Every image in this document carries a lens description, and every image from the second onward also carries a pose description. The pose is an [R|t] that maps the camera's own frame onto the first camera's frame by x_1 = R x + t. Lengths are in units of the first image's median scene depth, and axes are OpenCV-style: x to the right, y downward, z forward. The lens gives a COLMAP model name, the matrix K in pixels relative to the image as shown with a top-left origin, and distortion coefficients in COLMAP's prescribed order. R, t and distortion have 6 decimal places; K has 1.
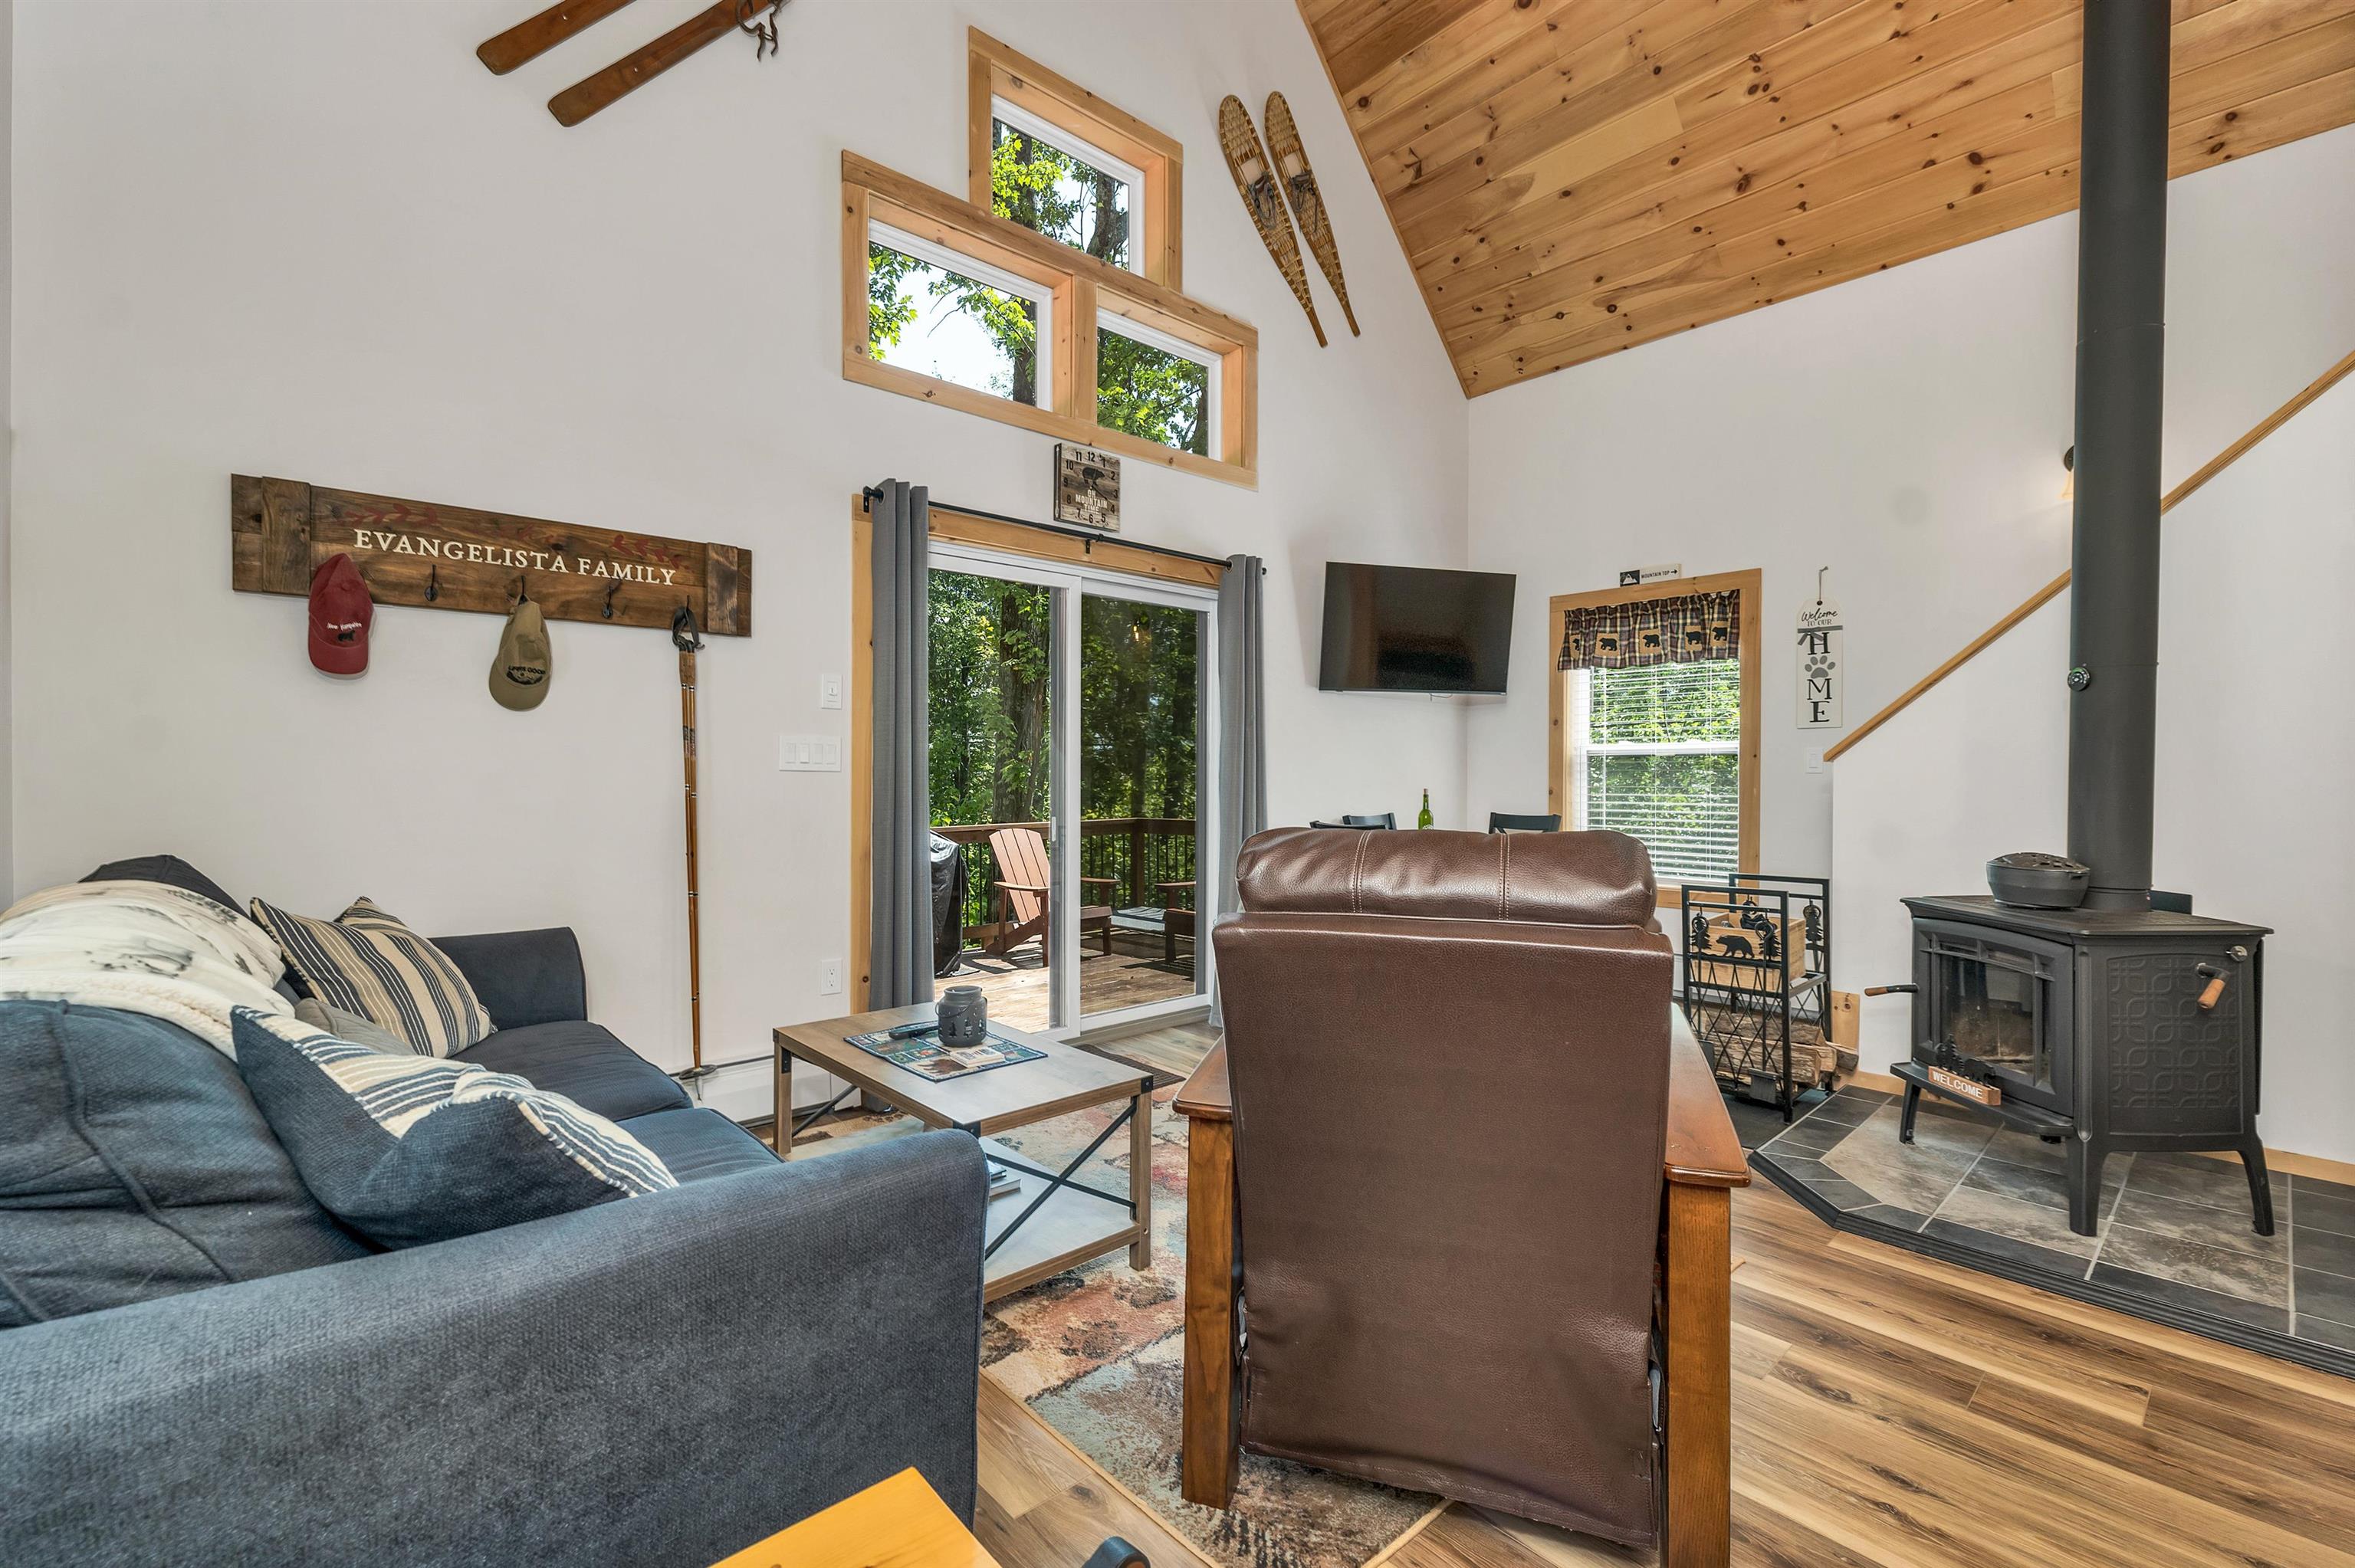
lens RADIAL K [[1041.8, 0, 1187.2], [0, 1041.8, 779.9], [0, 0, 1]] dist [0.005195, -0.000287]
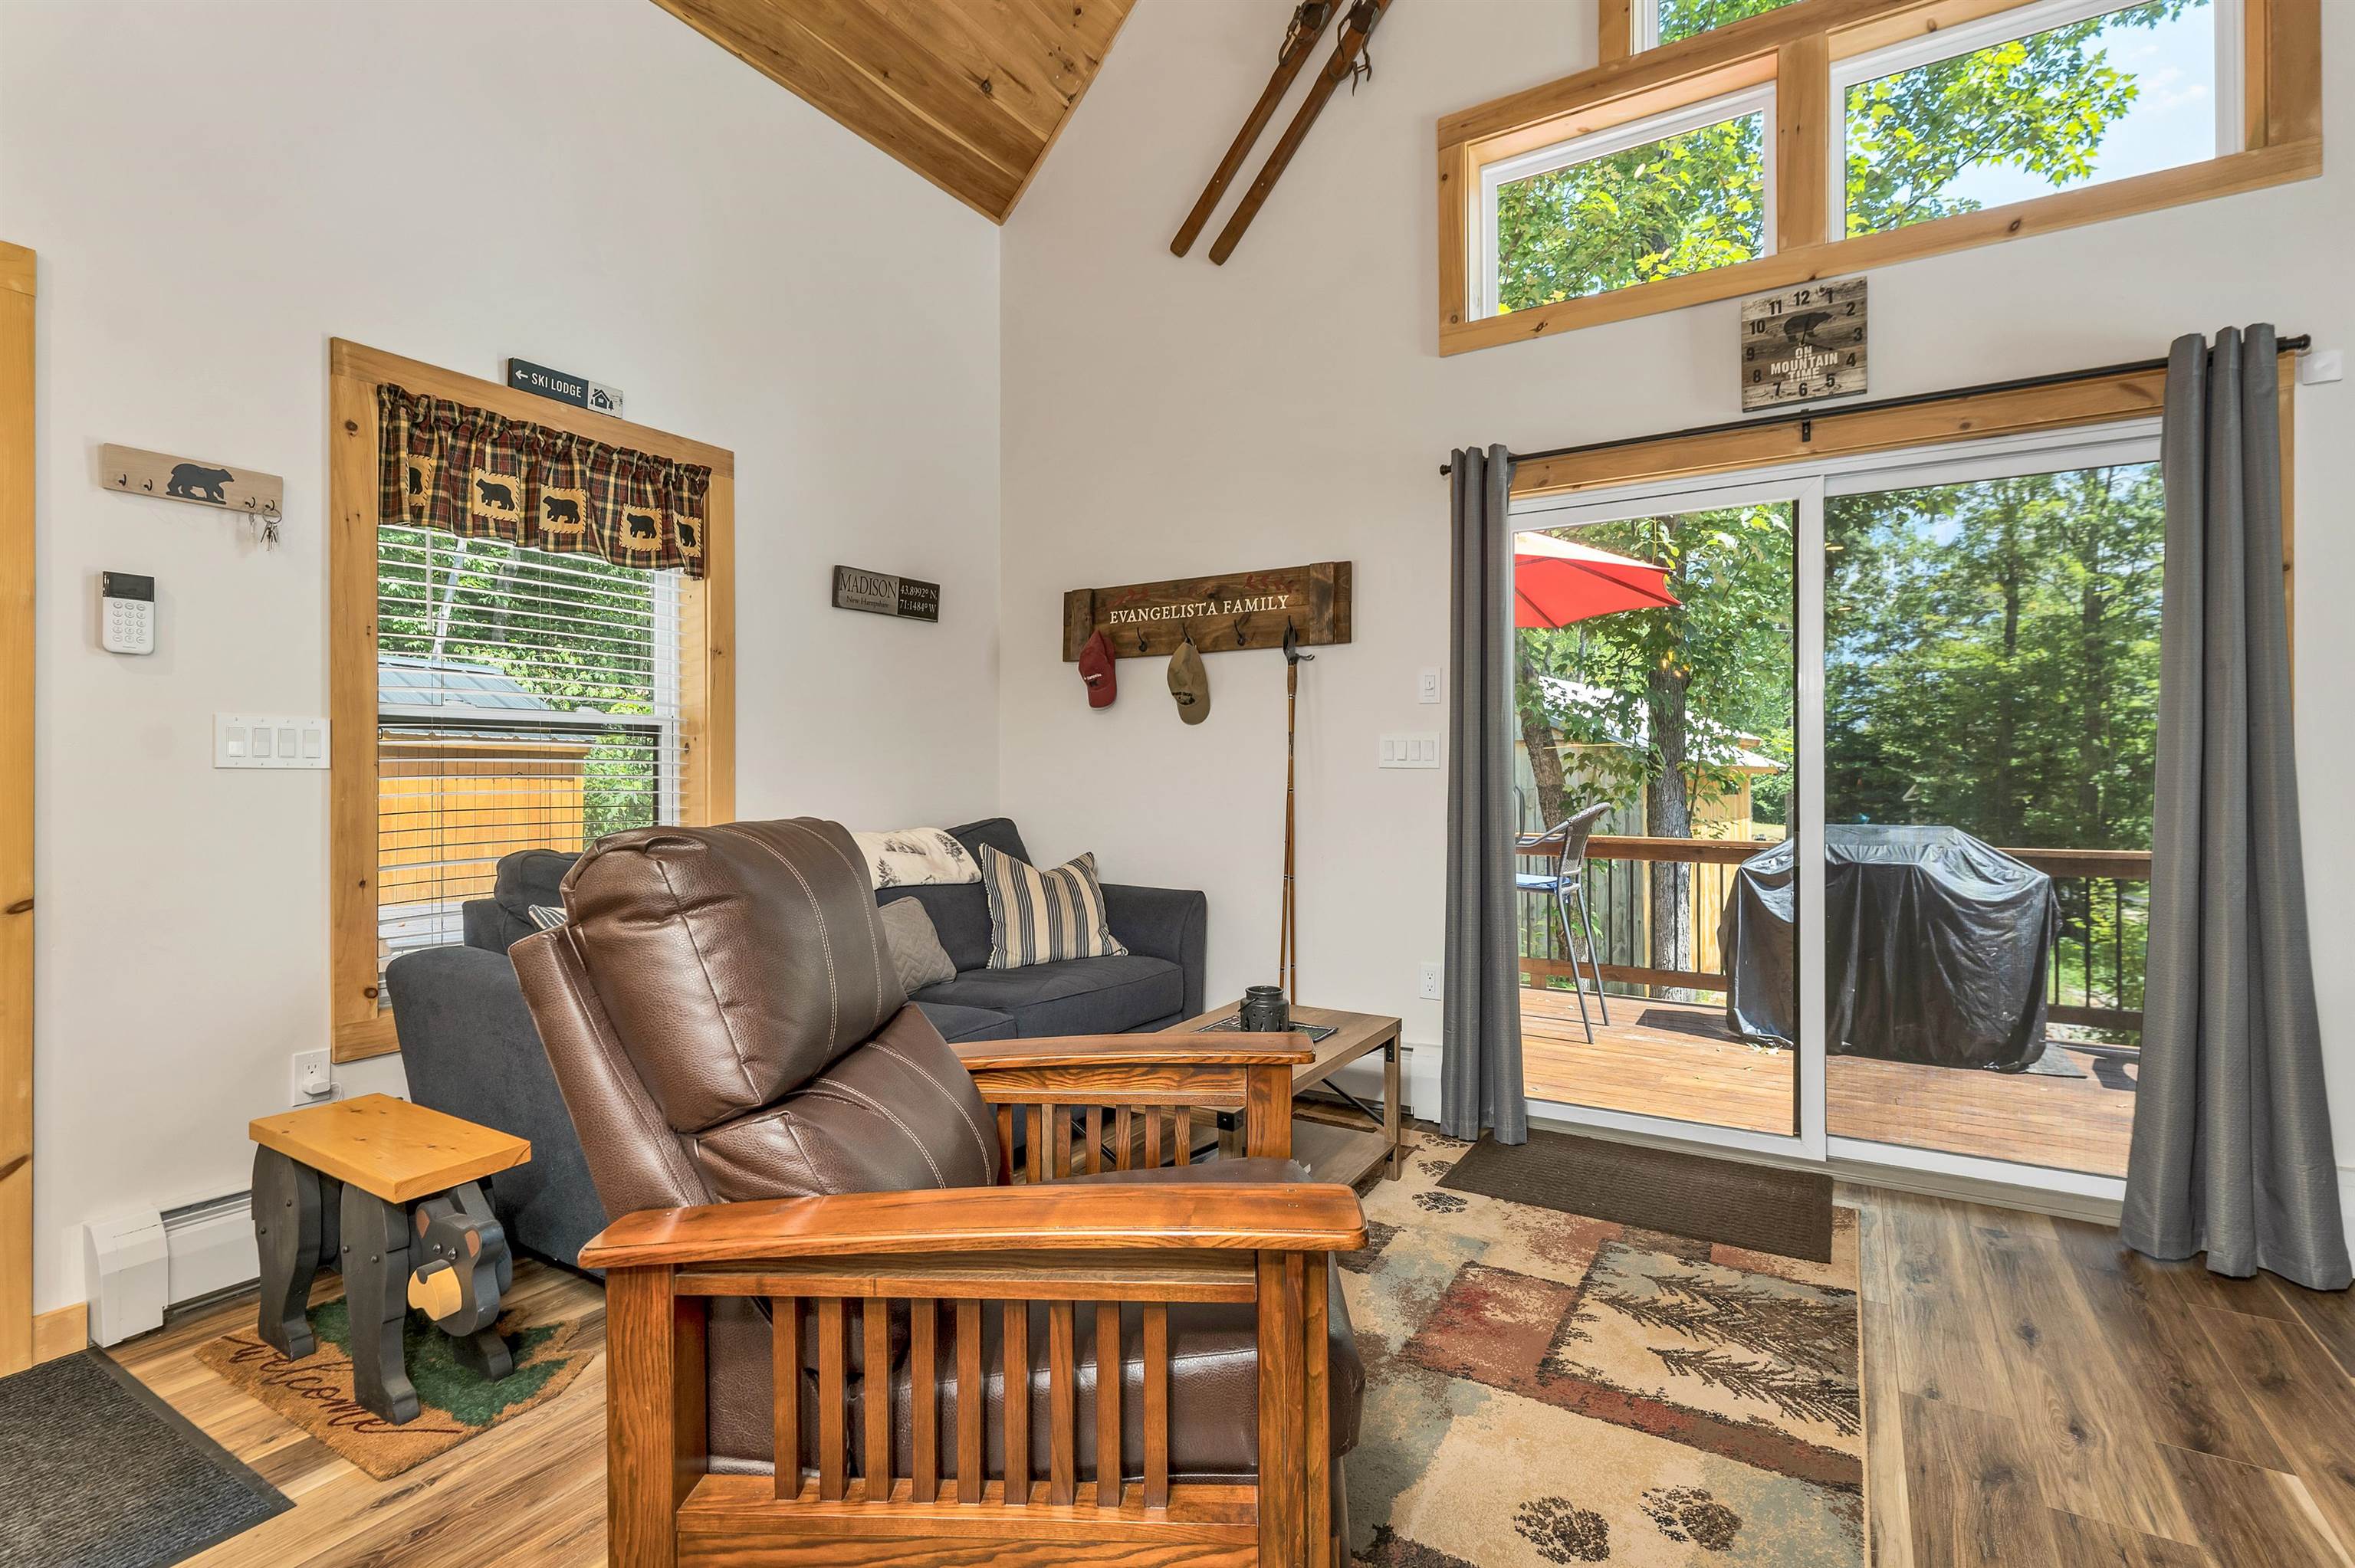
lens RADIAL K [[1084.5, 0, 1176.5], [0, 1084.5, 777.0], [0, 0, 1]] dist [0.000755, -0.000532]
pose [[0.261534, 0.000632, -0.965194, 0.476493], [-0.004326, 0.999991, -0.000518, 0.001574], [0.965185, 0.004311, 0.261534, 0.425151]]
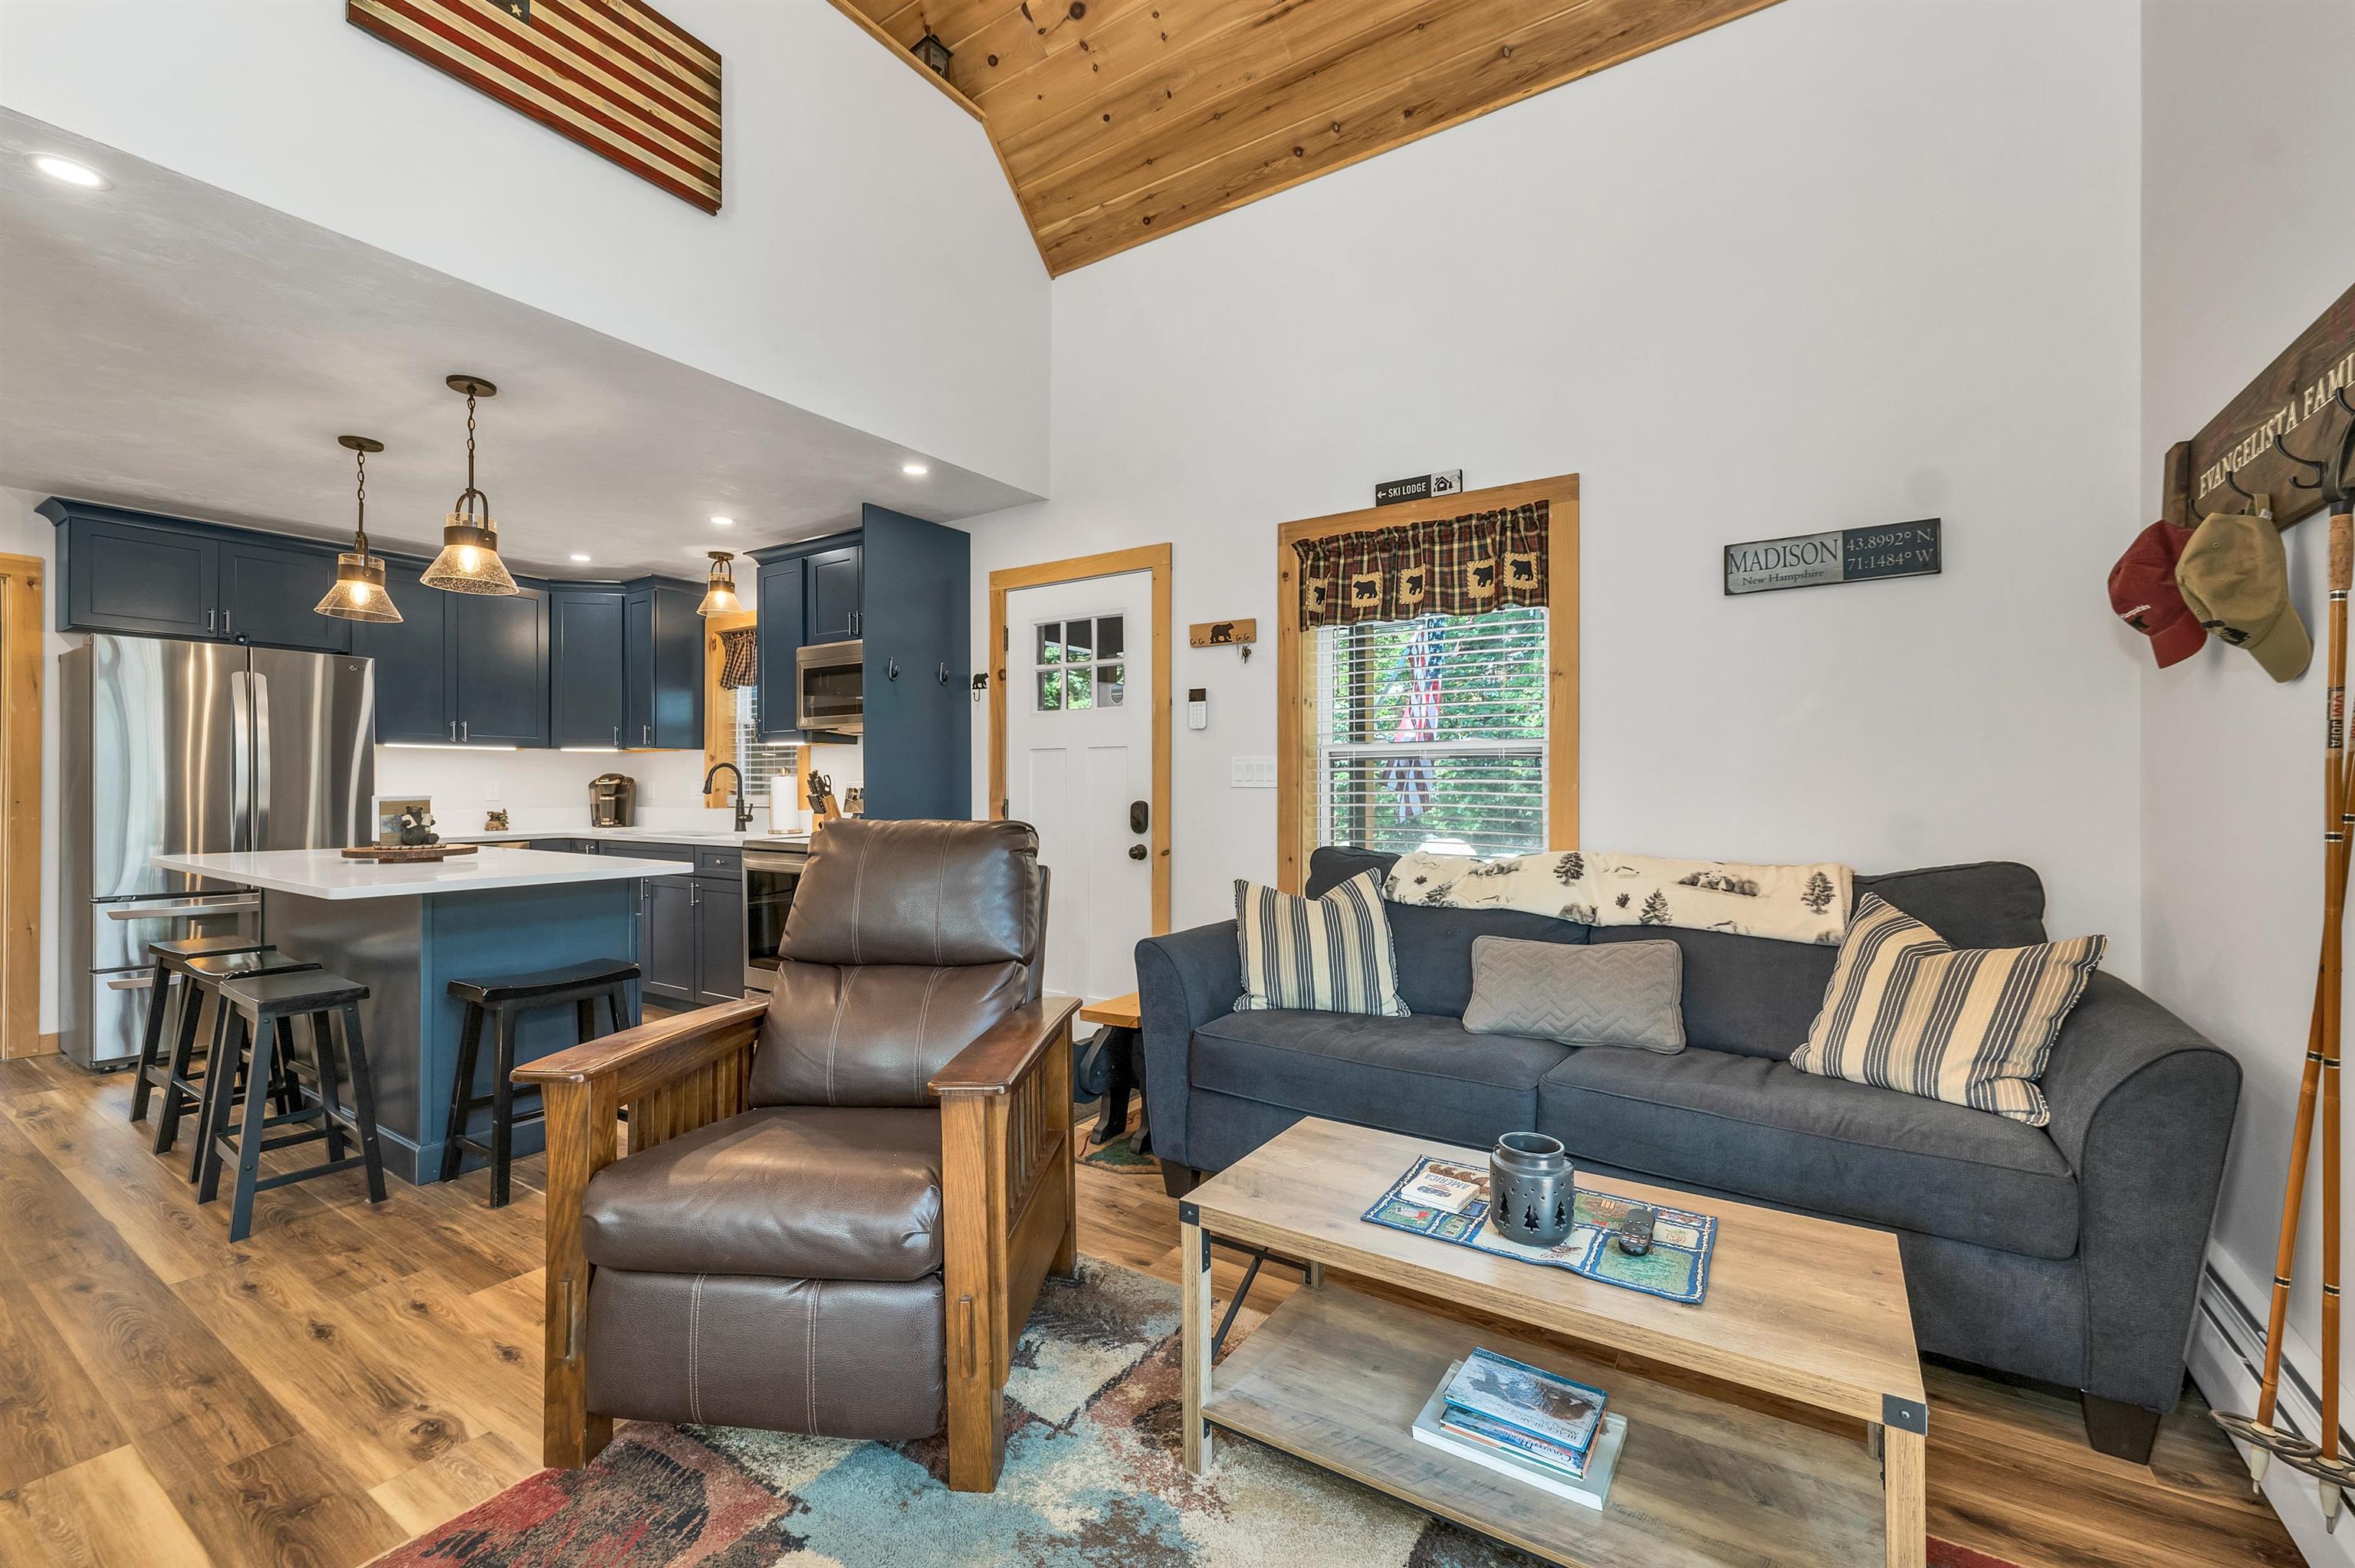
lens RADIAL K [[984.5, 0, 1170.7], [0, 984.5, 779.6], [0, 0, 1]] dist [0.001031, 0.000267]
pose [[-0.972893, -0.005435, -0.231191, 0.079904], [-0.003952, 0.999969, -0.006878, -0.002336], [0.231221, -0.005778, -0.972884, 0.965282]]
